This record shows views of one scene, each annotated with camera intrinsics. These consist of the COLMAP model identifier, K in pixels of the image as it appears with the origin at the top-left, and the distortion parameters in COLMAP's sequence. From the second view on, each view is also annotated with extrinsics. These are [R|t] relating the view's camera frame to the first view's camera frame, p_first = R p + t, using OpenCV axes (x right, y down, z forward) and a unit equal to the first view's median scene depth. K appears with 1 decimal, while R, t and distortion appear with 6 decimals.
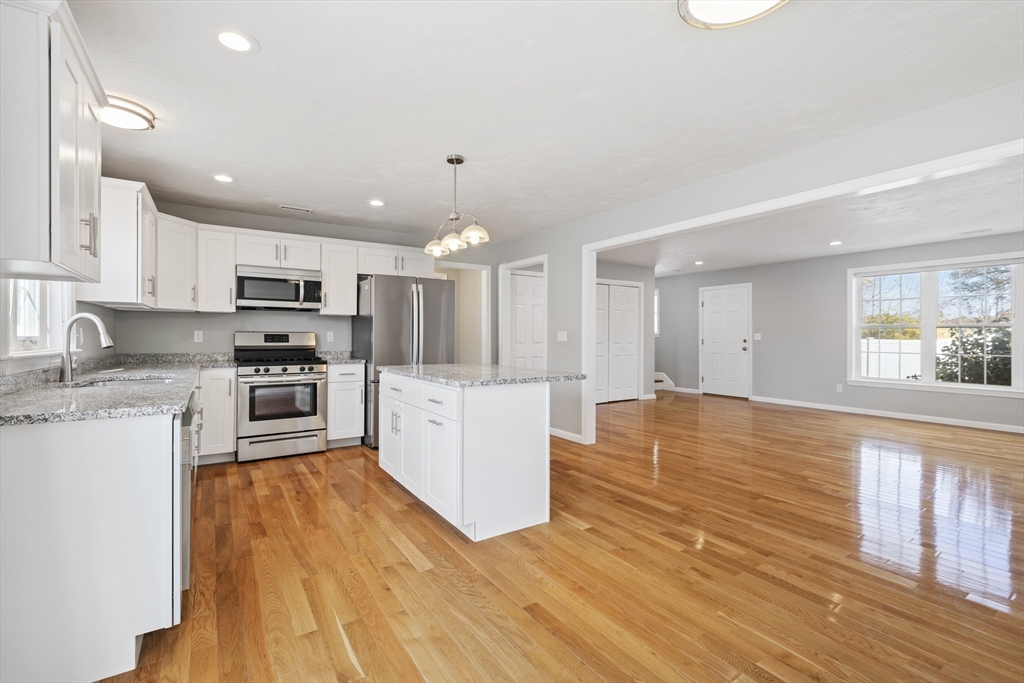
lens RADIAL K [[466.2, 0, 509.7], [0, 466.2, 328.9], [0, 0, 1]] dist [0.001682, 0.001572]
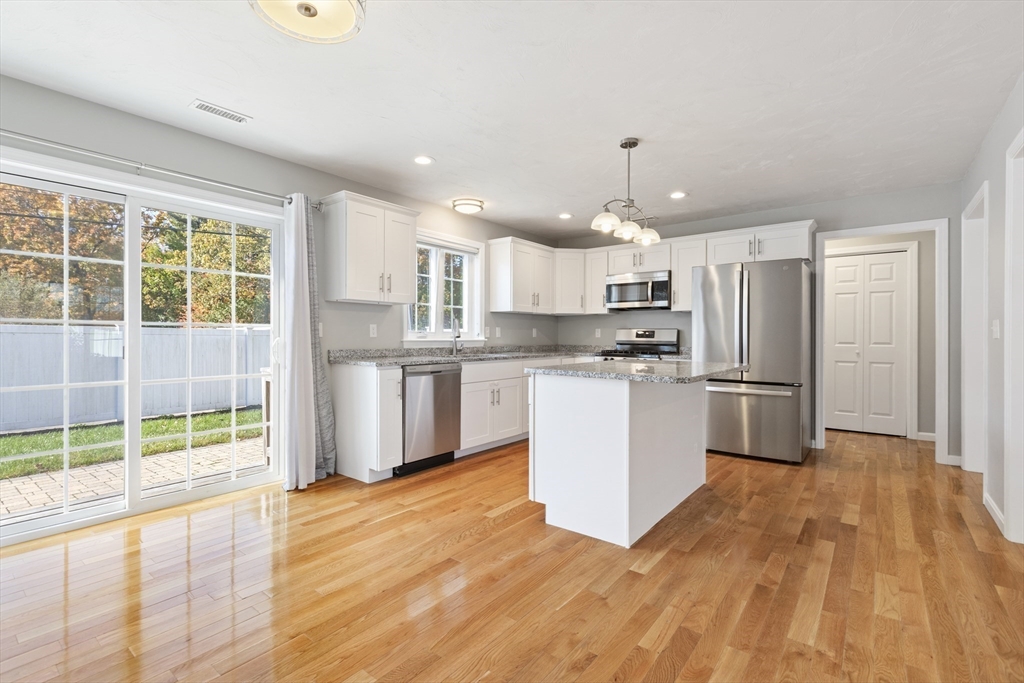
lens RADIAL K [[466.2, 0, 512.9], [0, 466.2, 336.1], [0, 0, 1]] dist [0.001682, 0.001572]
pose [[0.315735, -0.000132, -0.948847, 0.526195], [0.011698, 0.999925, 0.003753, 0.017663], [0.948775, -0.012285, 0.315713, 0.352100]]
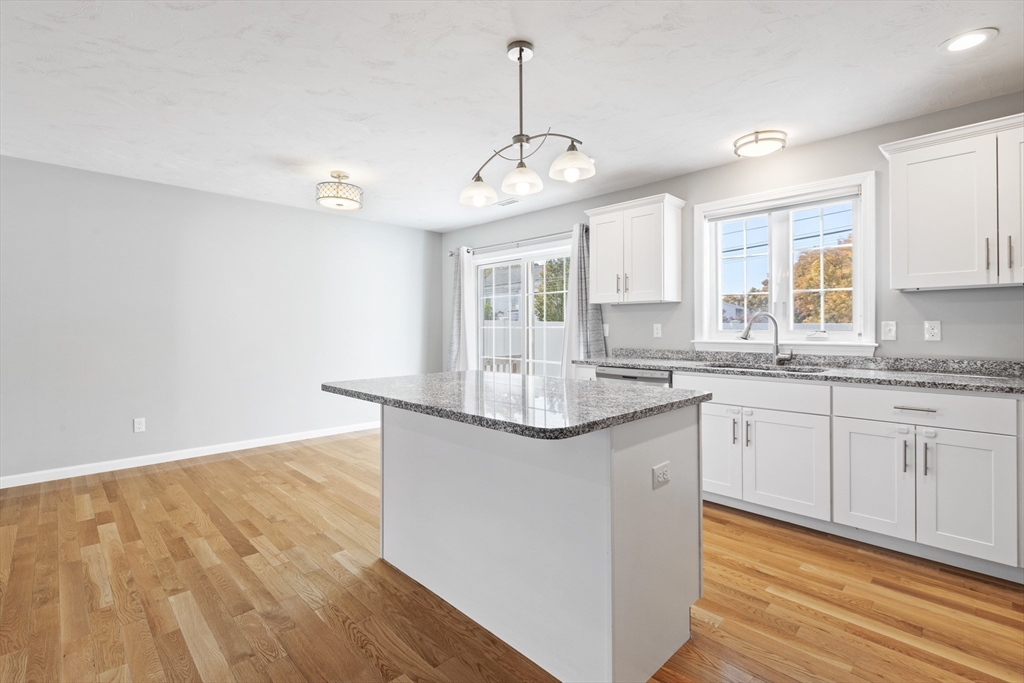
lens RADIAL K [[466.2, 0, 502.4], [0, 466.2, 323.0], [0, 0, 1]] dist [0.001682, 0.001572]
pose [[-0.983909, -0.003962, -0.178624, 0.015836], [0.001392, 0.999554, -0.029836, 0.018905], [0.178663, -0.029605, -0.983465, 1.195794]]
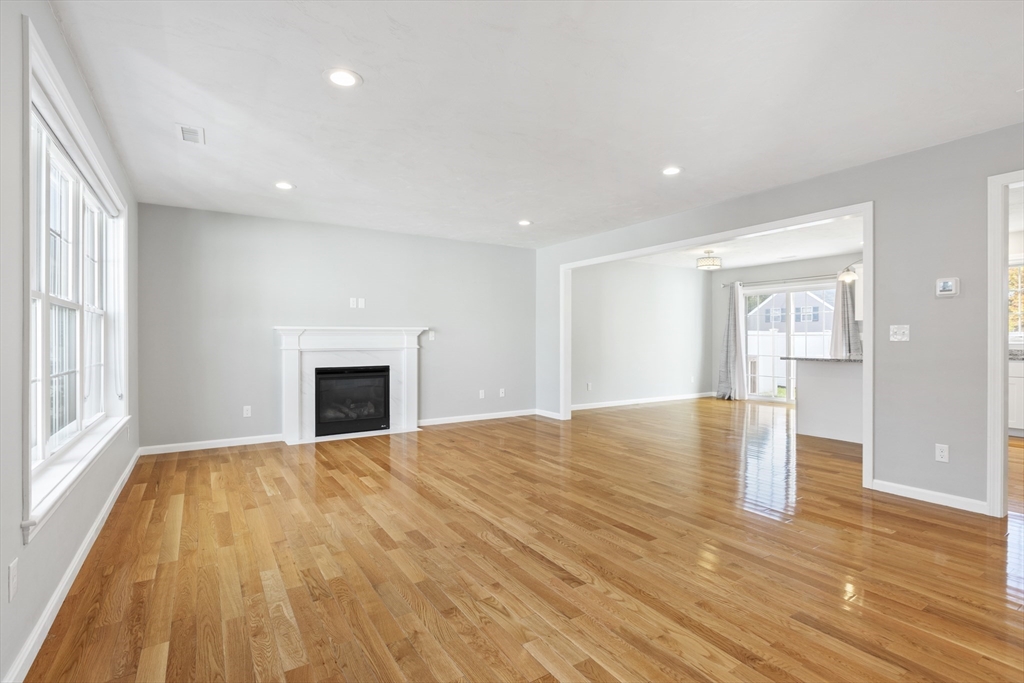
lens RADIAL K [[476.2, 0, 495.7], [0, 476.2, 344.8], [0, 0, 1]] dist [-0.019462, 0.001285]
pose [[-0.998642, -0.002491, 0.052047, 0.785673], [-0.002565, 0.999996, -0.001362, 0.038053], [-0.052044, -0.001494, -0.998644, 1.939315]]
